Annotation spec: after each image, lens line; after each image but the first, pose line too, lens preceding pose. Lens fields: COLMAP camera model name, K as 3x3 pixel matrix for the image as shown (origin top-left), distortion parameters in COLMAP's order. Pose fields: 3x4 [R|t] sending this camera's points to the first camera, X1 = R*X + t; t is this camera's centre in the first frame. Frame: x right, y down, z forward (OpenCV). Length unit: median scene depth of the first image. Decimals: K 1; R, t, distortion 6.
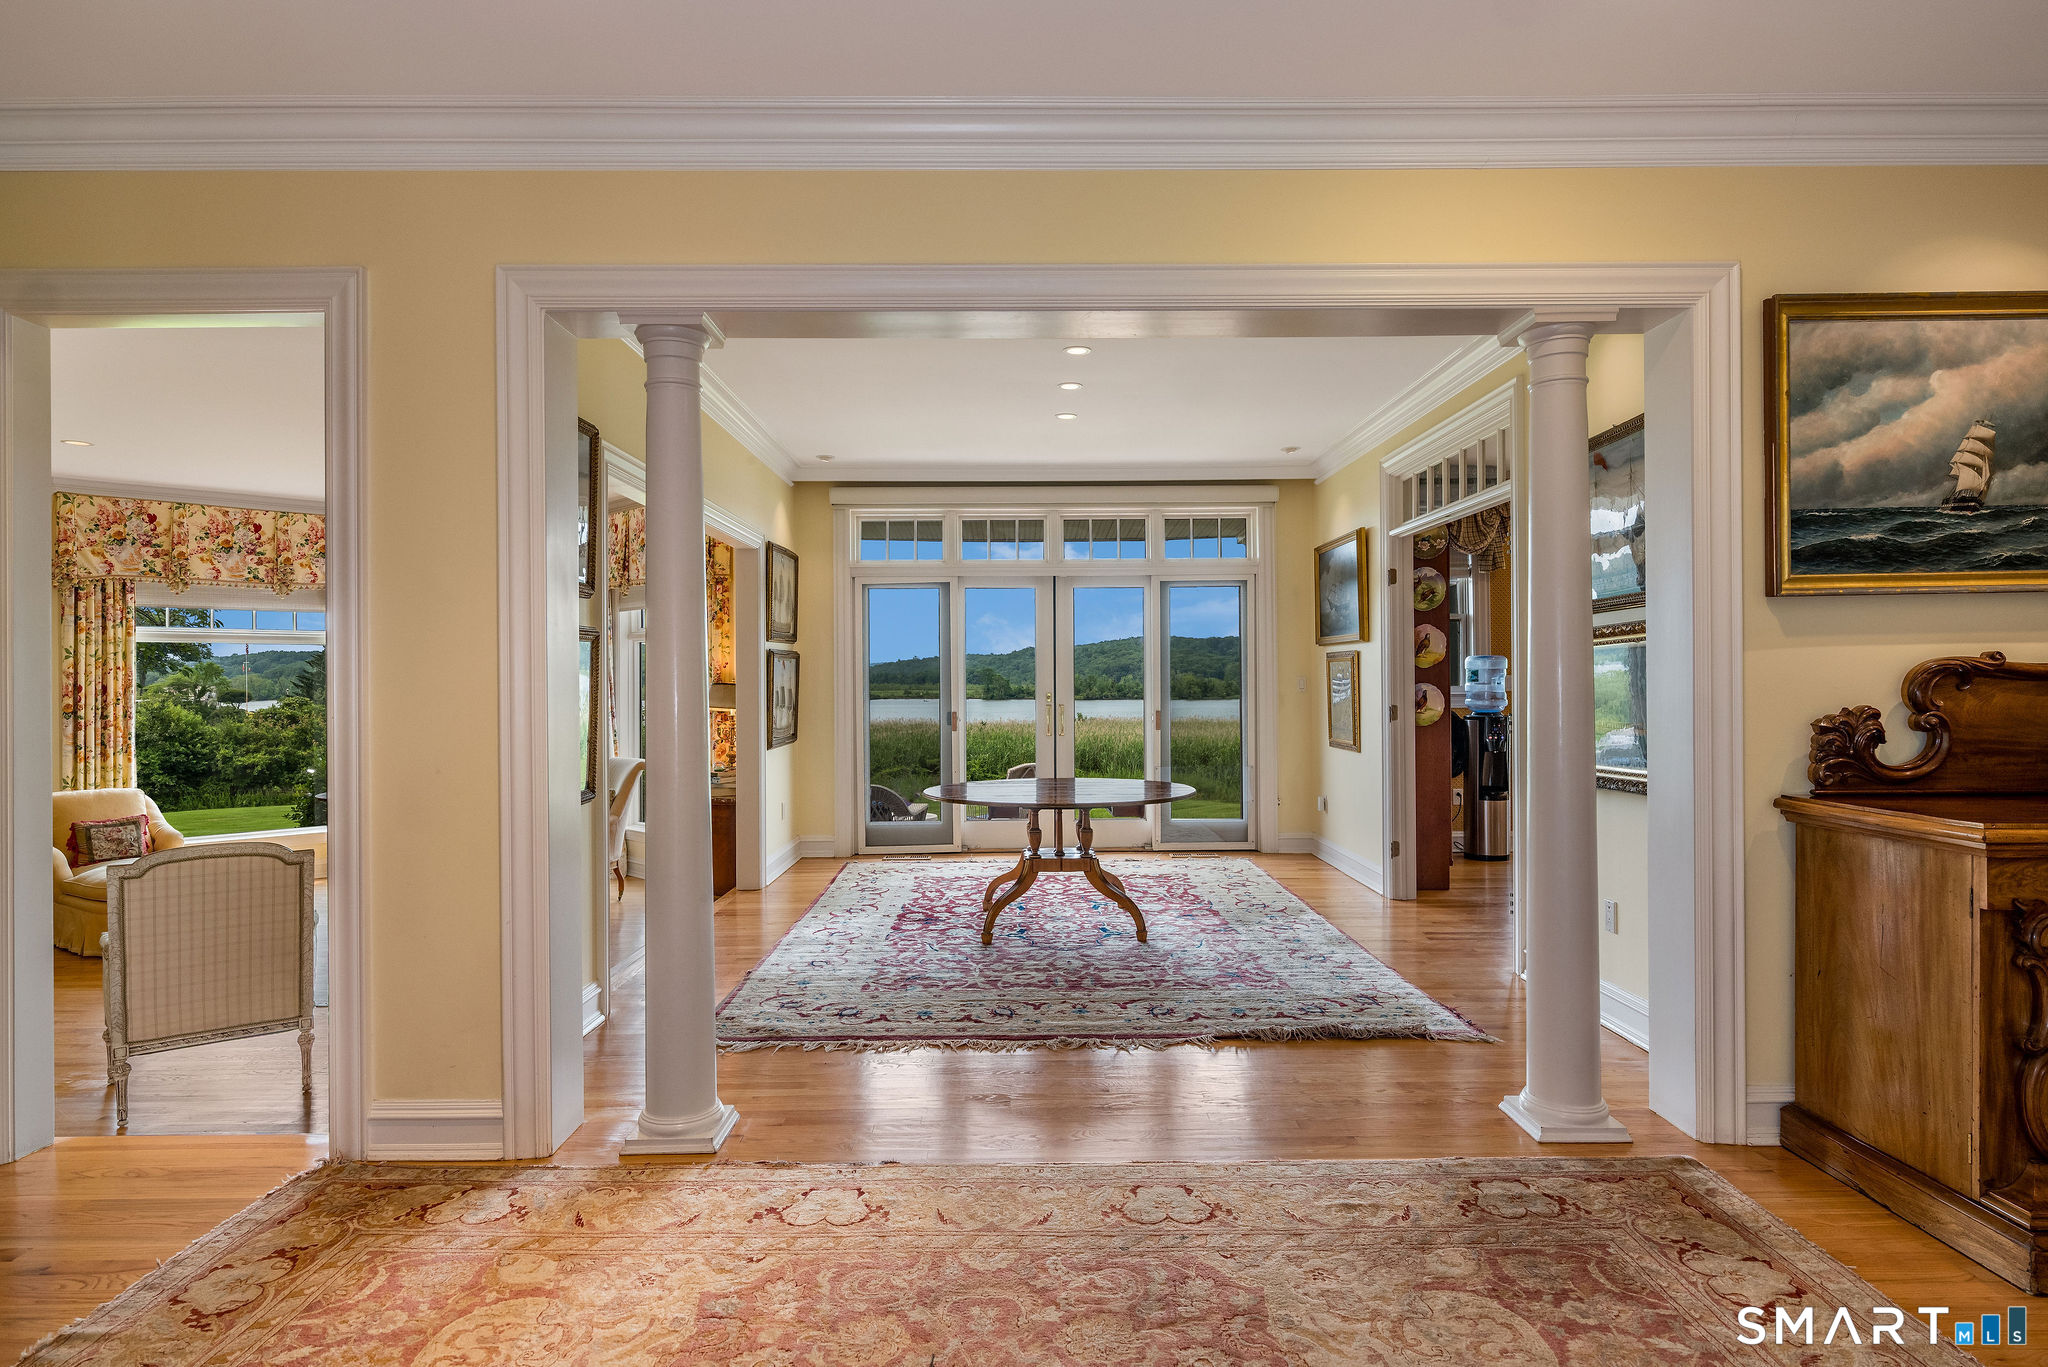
lens RADIAL K [[1115.0, 0, 1034.9], [0, 1115.0, 689.2], [0, 0, 1]] dist [0.003059, -0.000576]
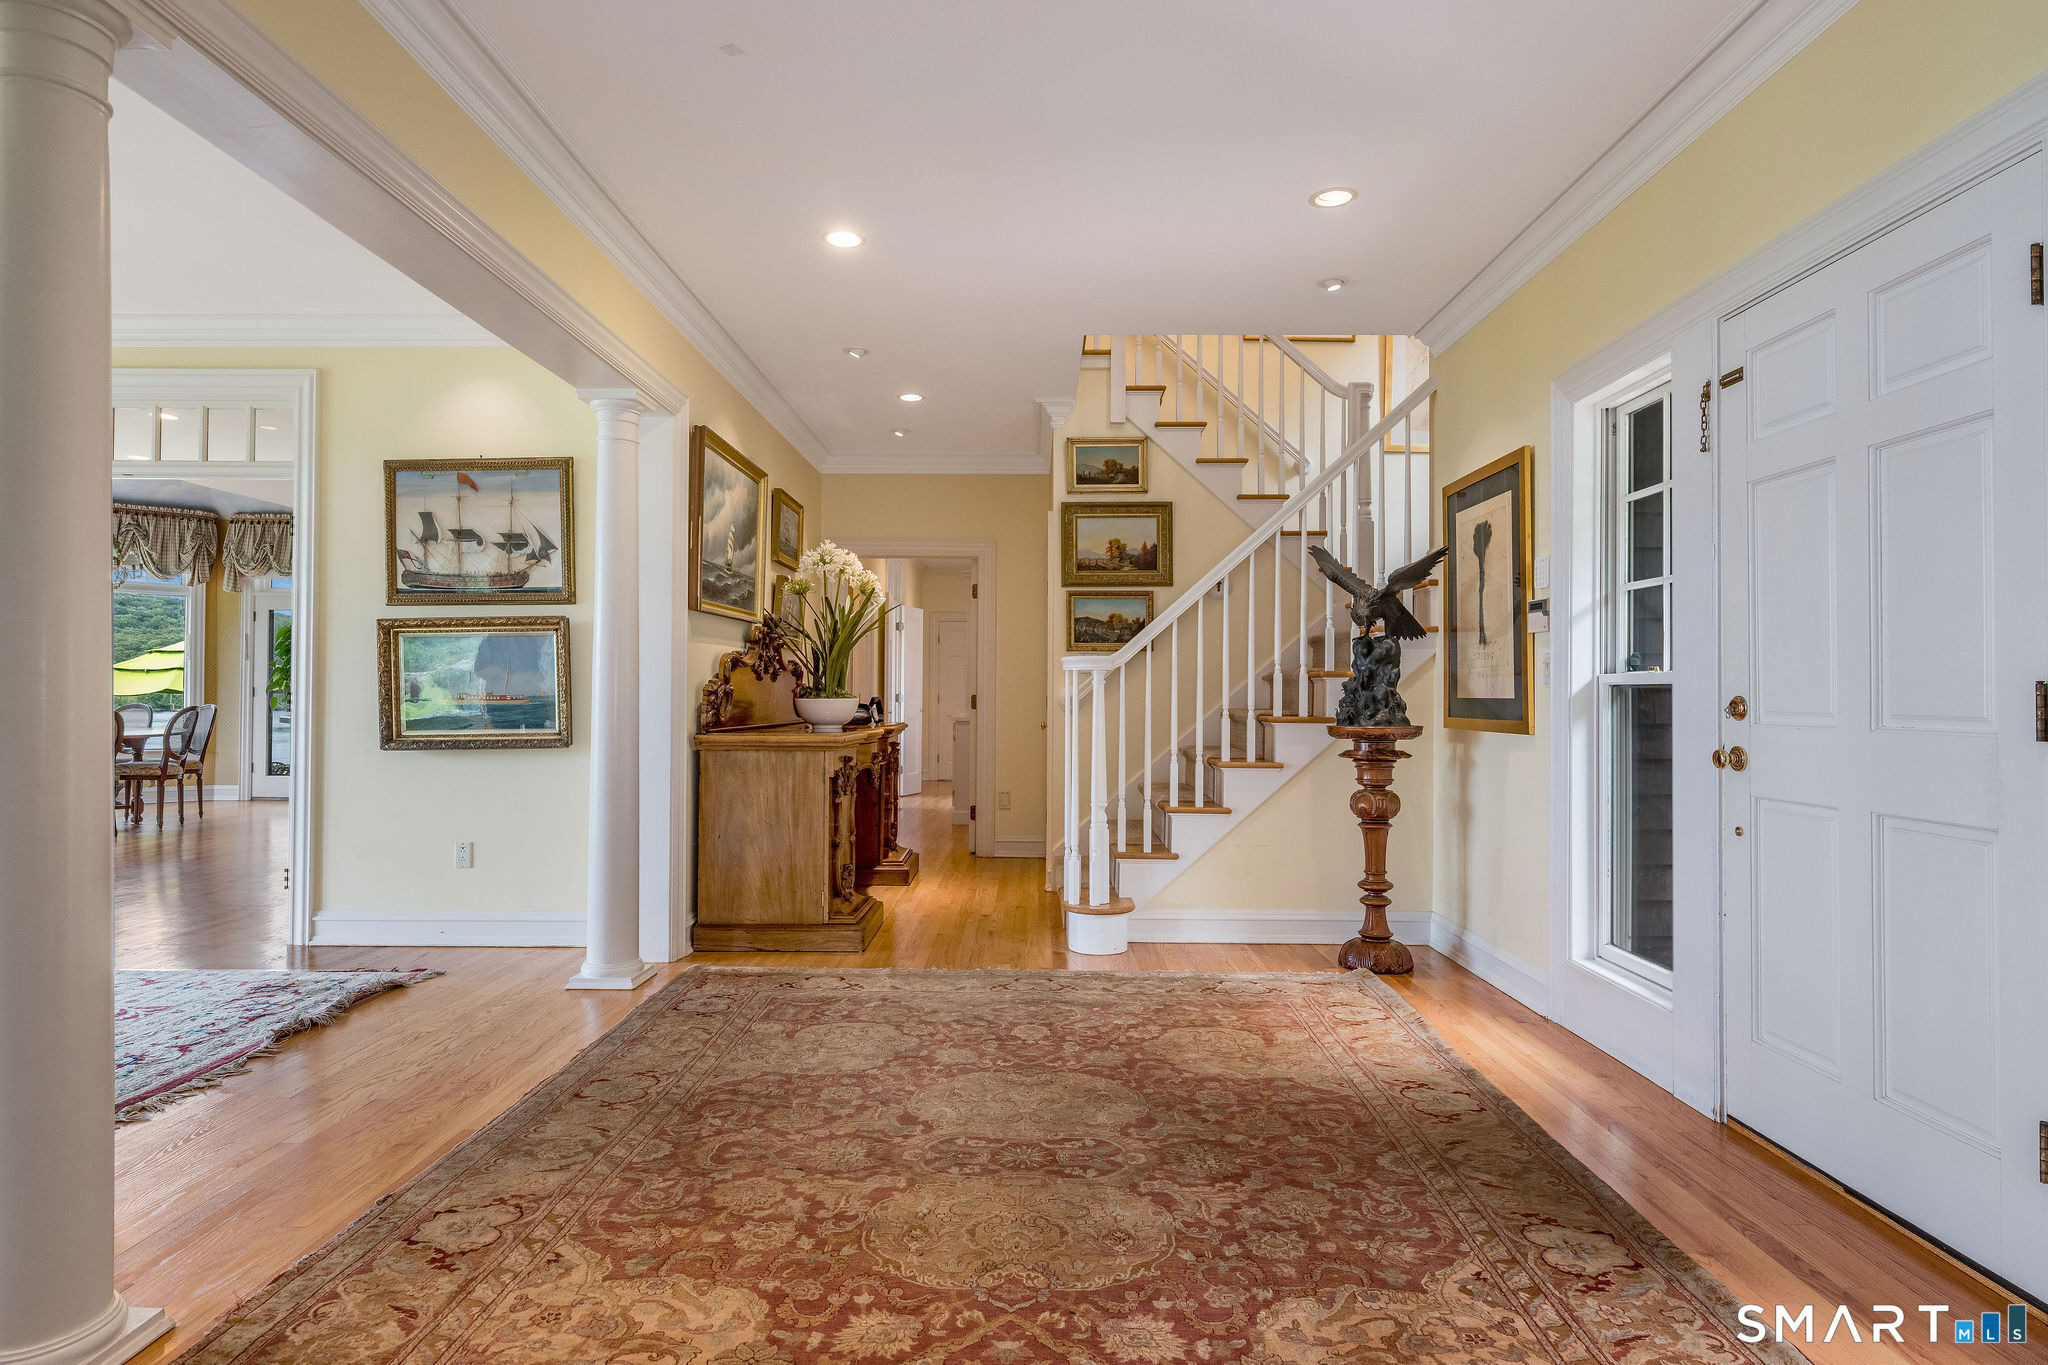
lens RADIAL K [[1110.9, 0, 1024.0], [0, 1110.9, 682.5], [0, 0, 1]] dist [0.003123, -0.000408]
pose [[0.024484, 0.019078, 0.999518, -1.050301], [0.001137, 0.999817, -0.019111, 0.059360], [-0.999700, 0.001604, 0.024458, 0.549179]]
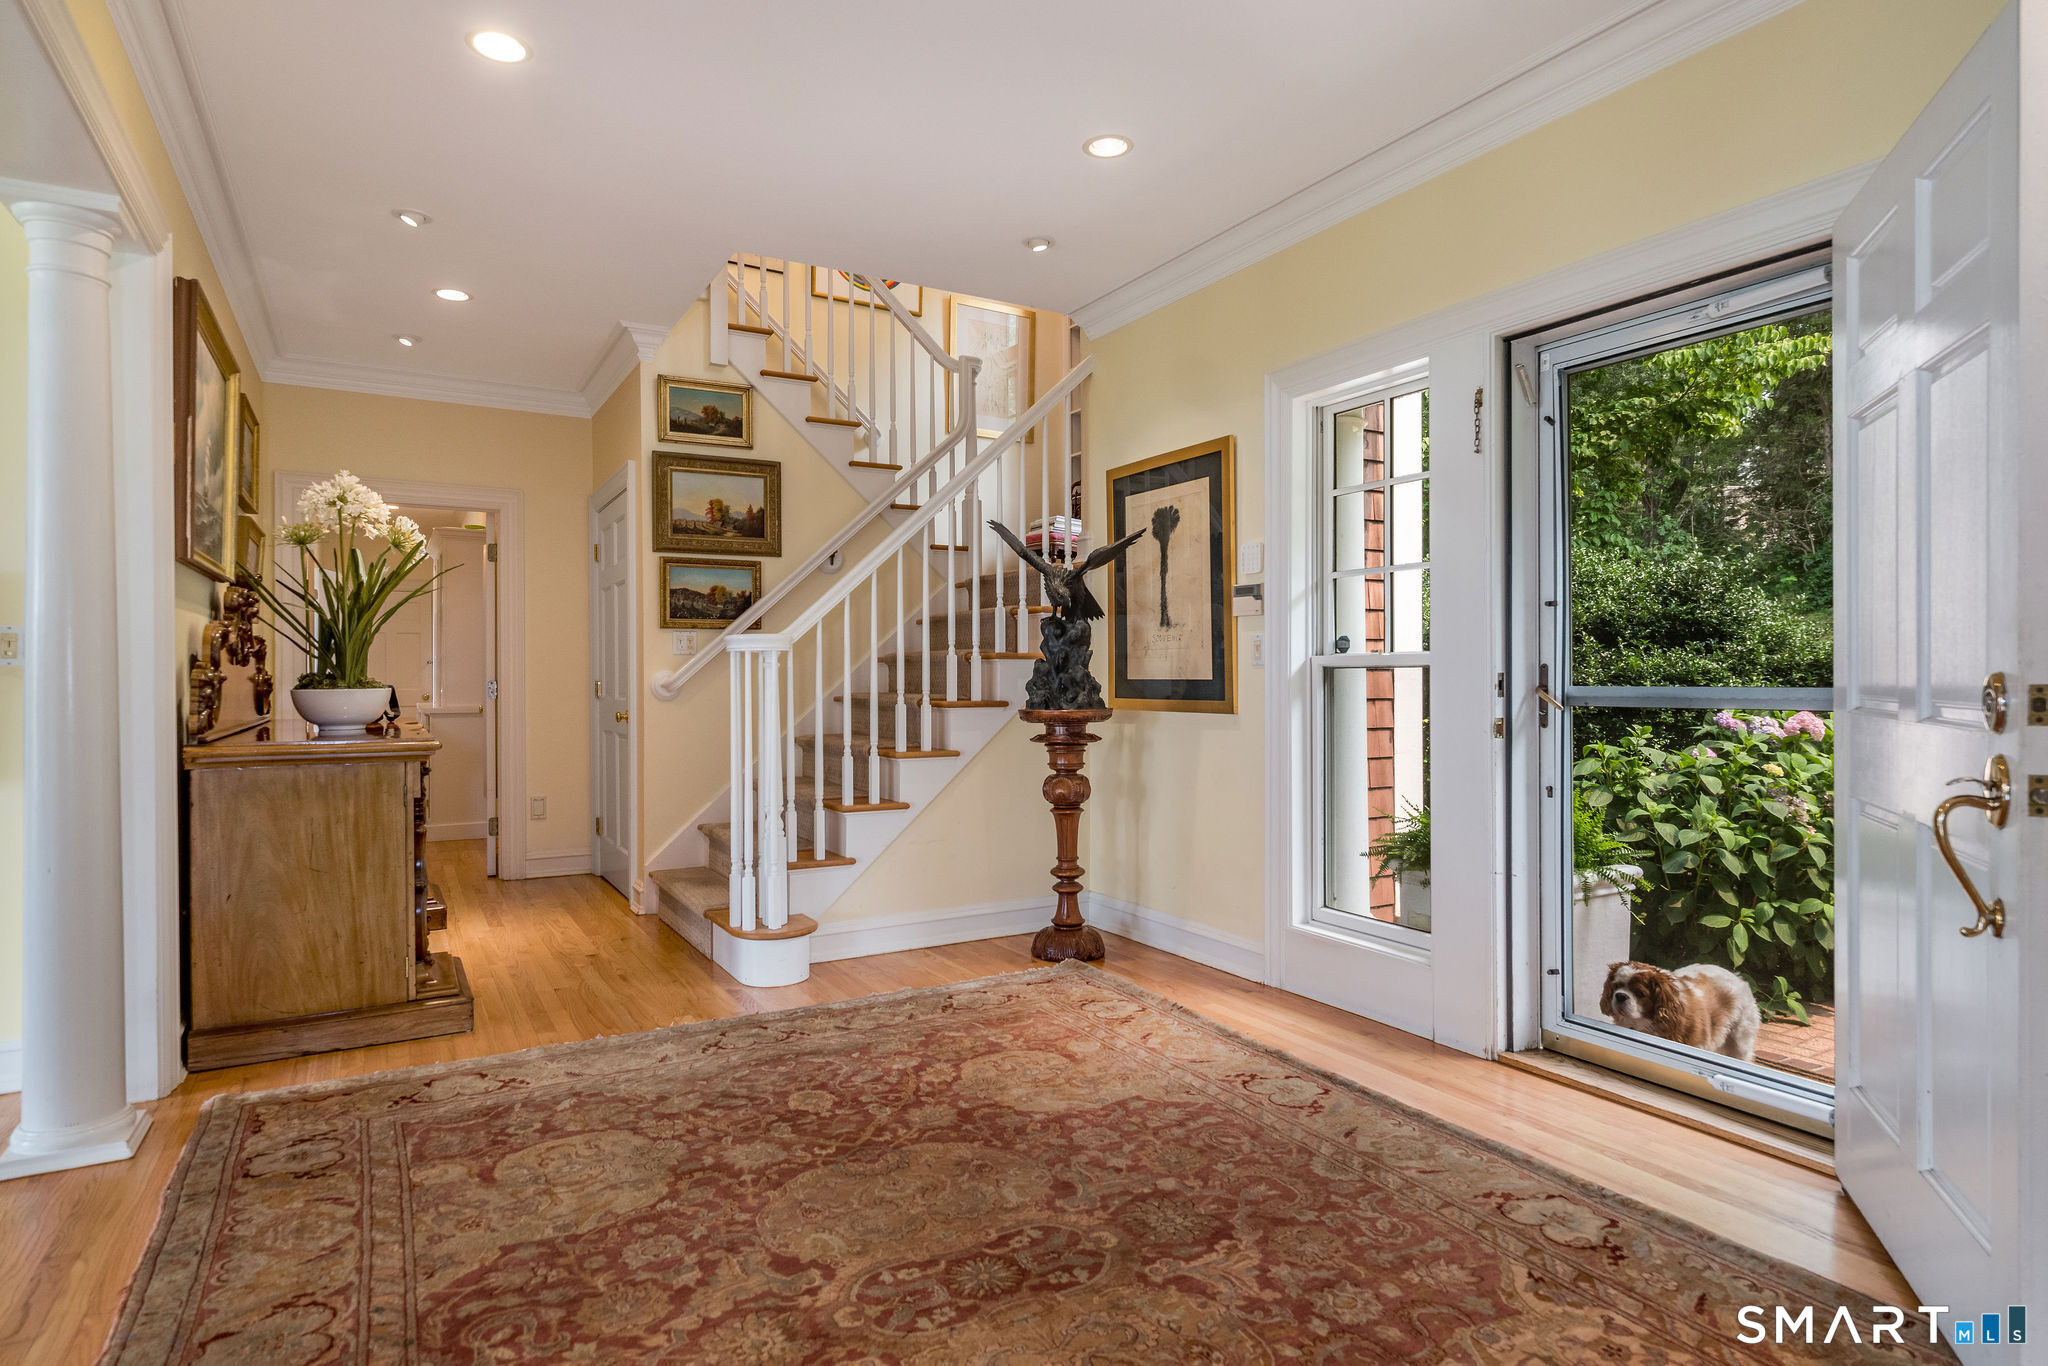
lens RADIAL K [[1103.5, 0, 1025.8], [0, 1103.5, 679.6], [0, 0, 1]] dist [-0.000109, -0.002186]
pose [[-0.493438, 0.006783, 0.869754, -0.730766], [0.013923, 0.999903, 0.000101, 0.048910], [-0.869669, 0.012160, -0.493485, 0.927953]]
